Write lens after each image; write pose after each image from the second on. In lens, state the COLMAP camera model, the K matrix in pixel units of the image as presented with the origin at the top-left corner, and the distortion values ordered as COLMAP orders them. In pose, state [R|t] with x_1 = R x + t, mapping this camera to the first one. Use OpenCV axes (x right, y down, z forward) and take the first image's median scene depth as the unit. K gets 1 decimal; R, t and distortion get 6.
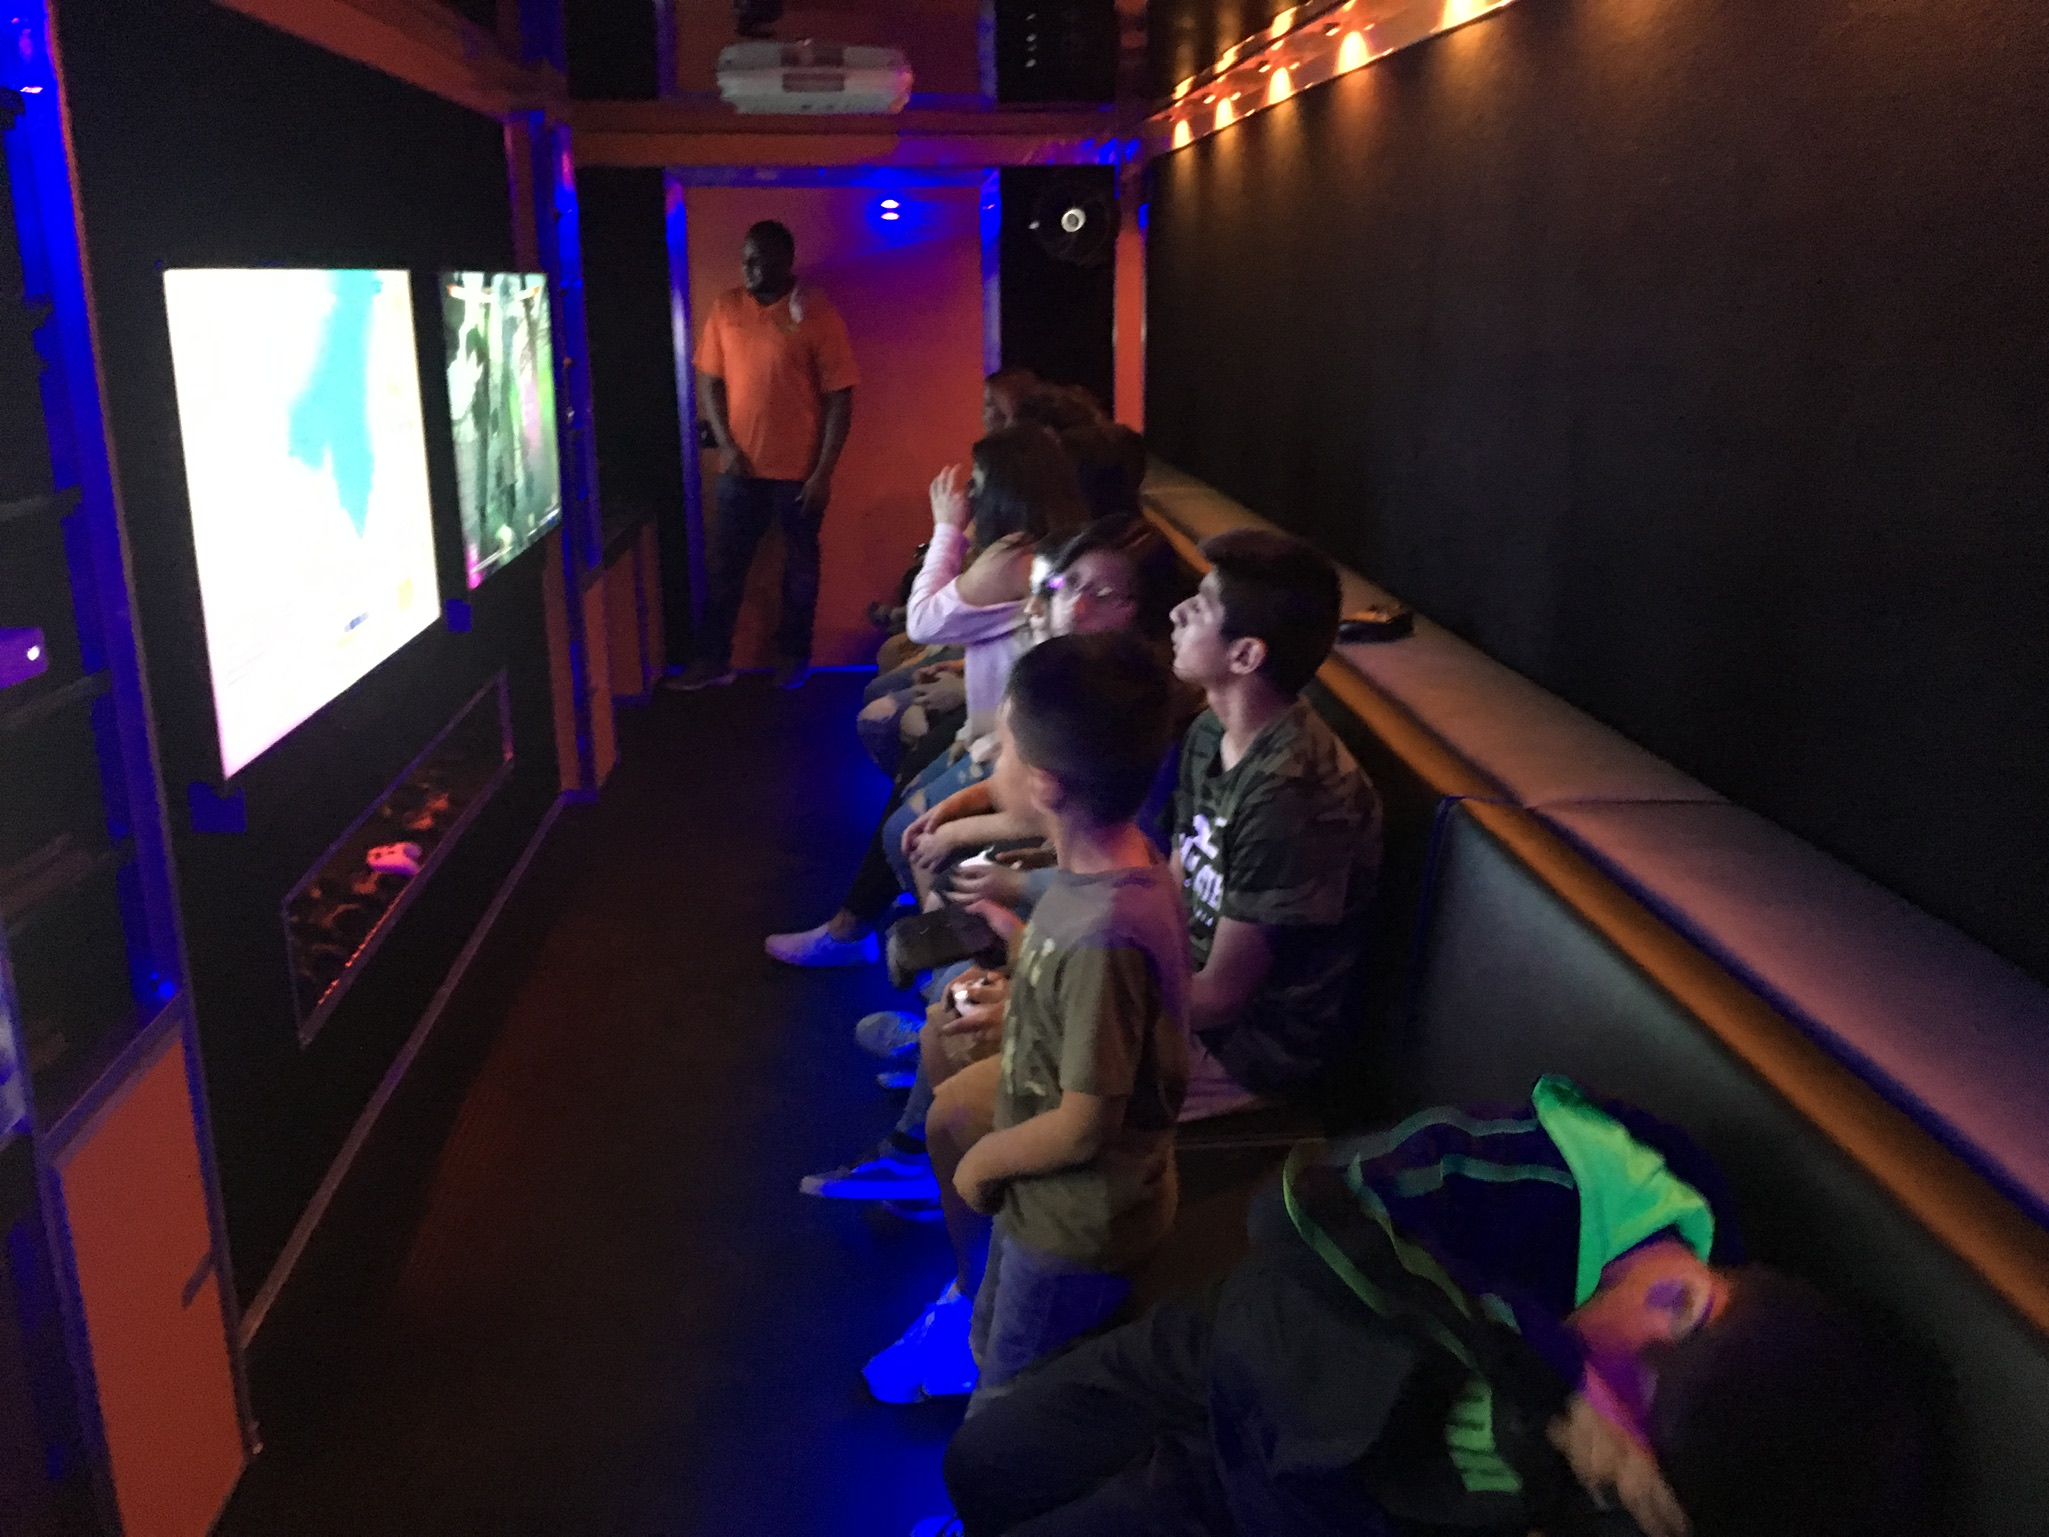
lens RADIAL K [[1742.6, 0, 1024.5], [0, 1742.6, 768.5], [0, 0, 1]] dist [0.063546, -0.092670]
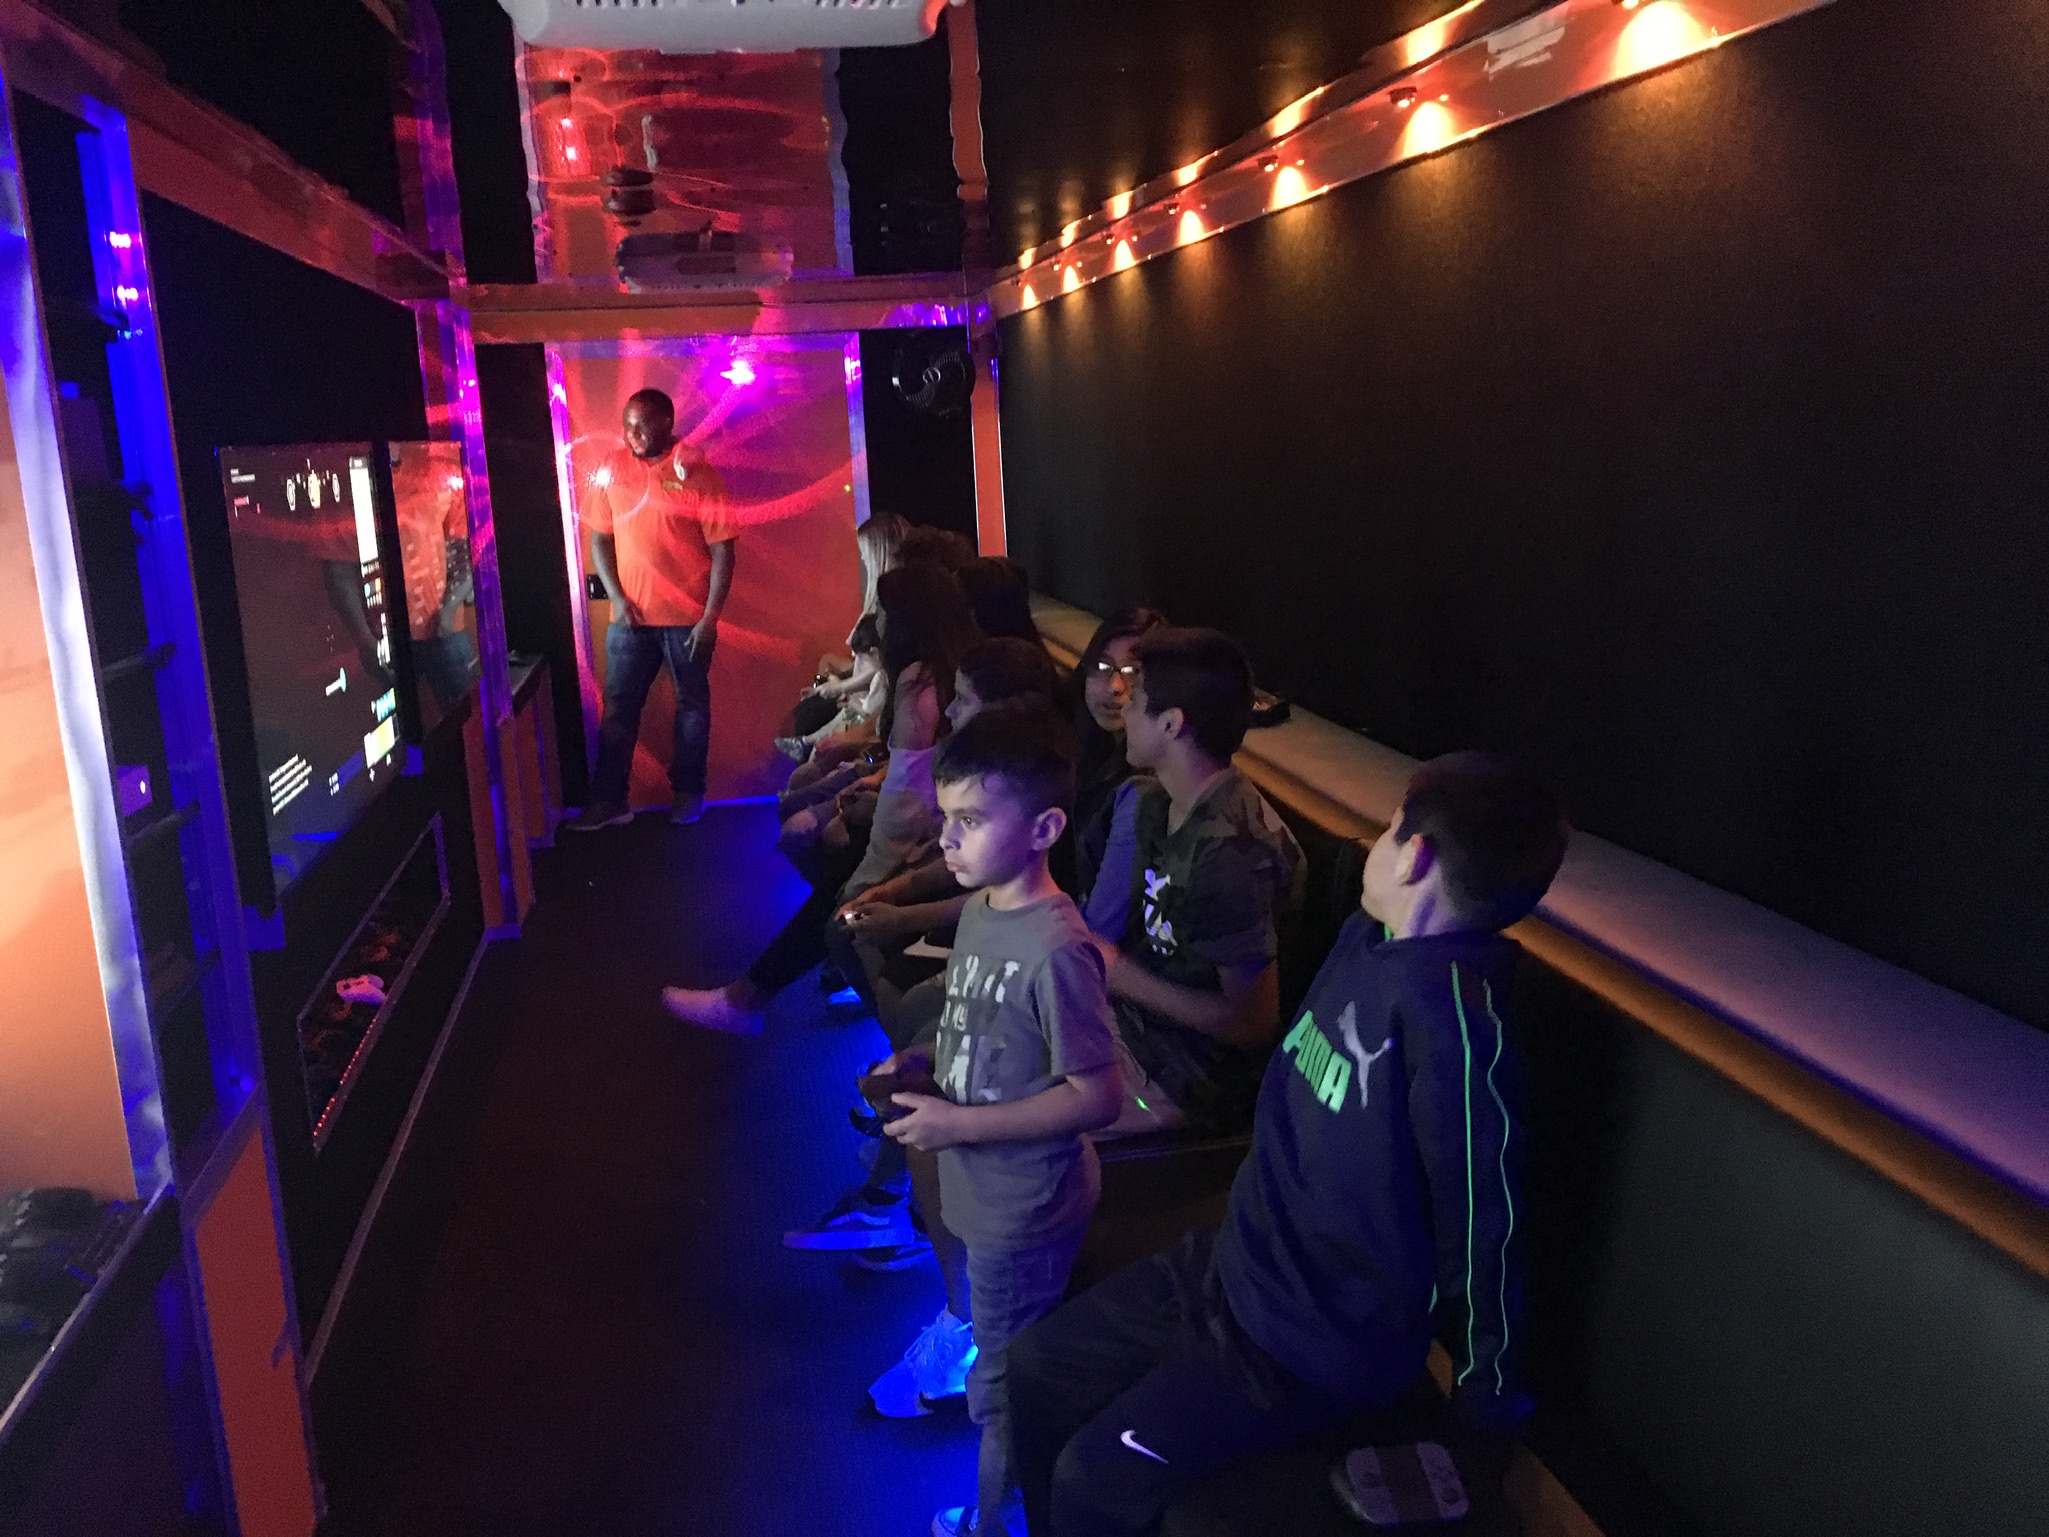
lens RADIAL K [[1742.6, 0, 1024.5], [0, 1742.6, 768.5], [0, 0, 1]] dist [0.063546, -0.092670]
pose [[0.993395, -0.061370, 0.096953, -0.050757], [0.068988, 0.994620, -0.077278, 0.026063], [-0.091689, 0.083456, 0.992284, -0.096275]]
